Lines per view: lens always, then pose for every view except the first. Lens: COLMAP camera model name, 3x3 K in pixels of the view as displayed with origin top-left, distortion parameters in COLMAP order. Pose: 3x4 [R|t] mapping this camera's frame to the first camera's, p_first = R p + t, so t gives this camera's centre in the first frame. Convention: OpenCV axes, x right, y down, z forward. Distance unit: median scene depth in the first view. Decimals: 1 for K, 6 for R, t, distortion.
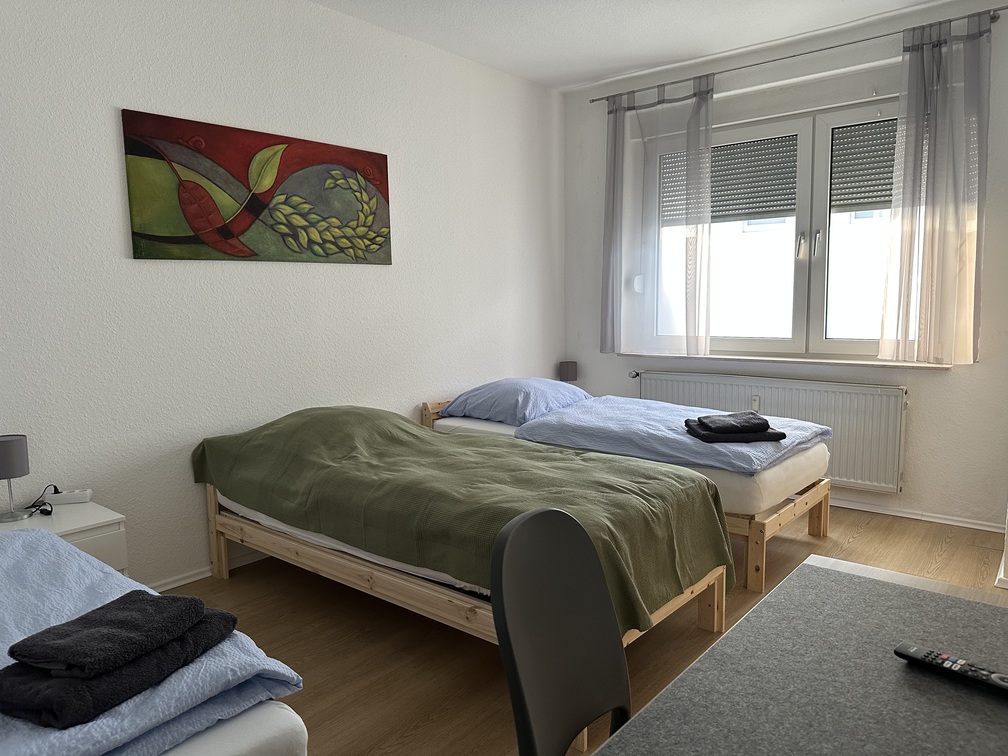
lens RADIAL K [[714.0, 0, 504.0], [0, 714.0, 378.0], [0, 0, 1]] dist [0.078456, -0.054448]
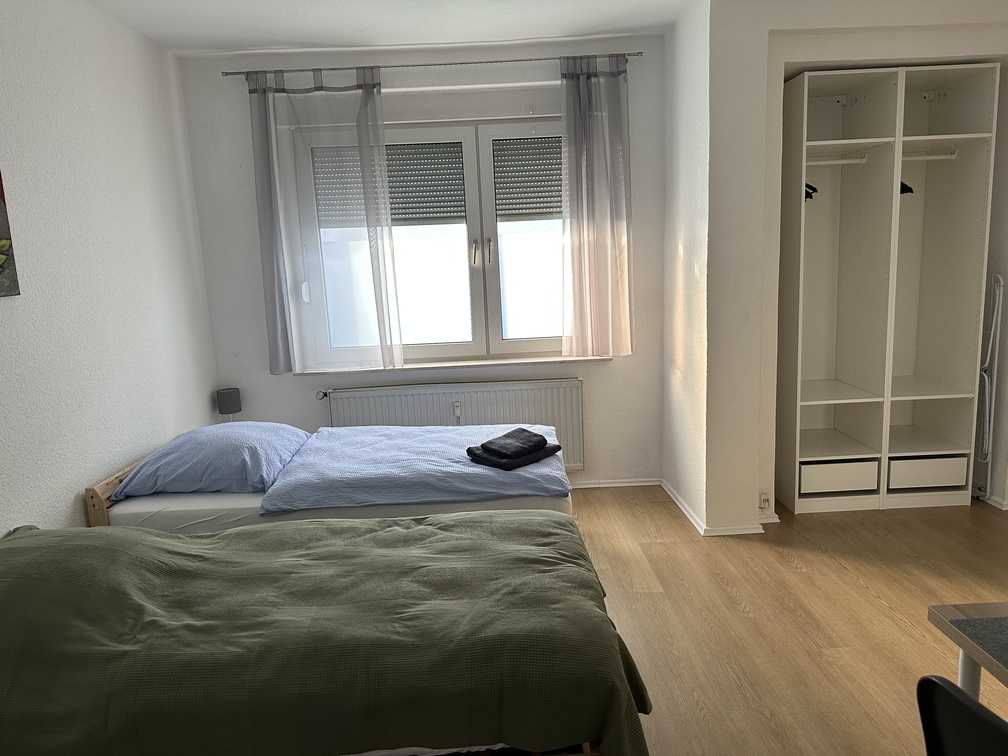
lens RADIAL K [[700.5, 0, 504.2], [0, 700.5, 382.4], [0, 0, 1]] dist [0.091030, -0.129830]
pose [[0.764815, -0.138386, 0.629211, -0.255762], [0.111990, 0.990346, 0.081688, -0.089992], [-0.634441, 0.007989, 0.772930, 0.236876]]
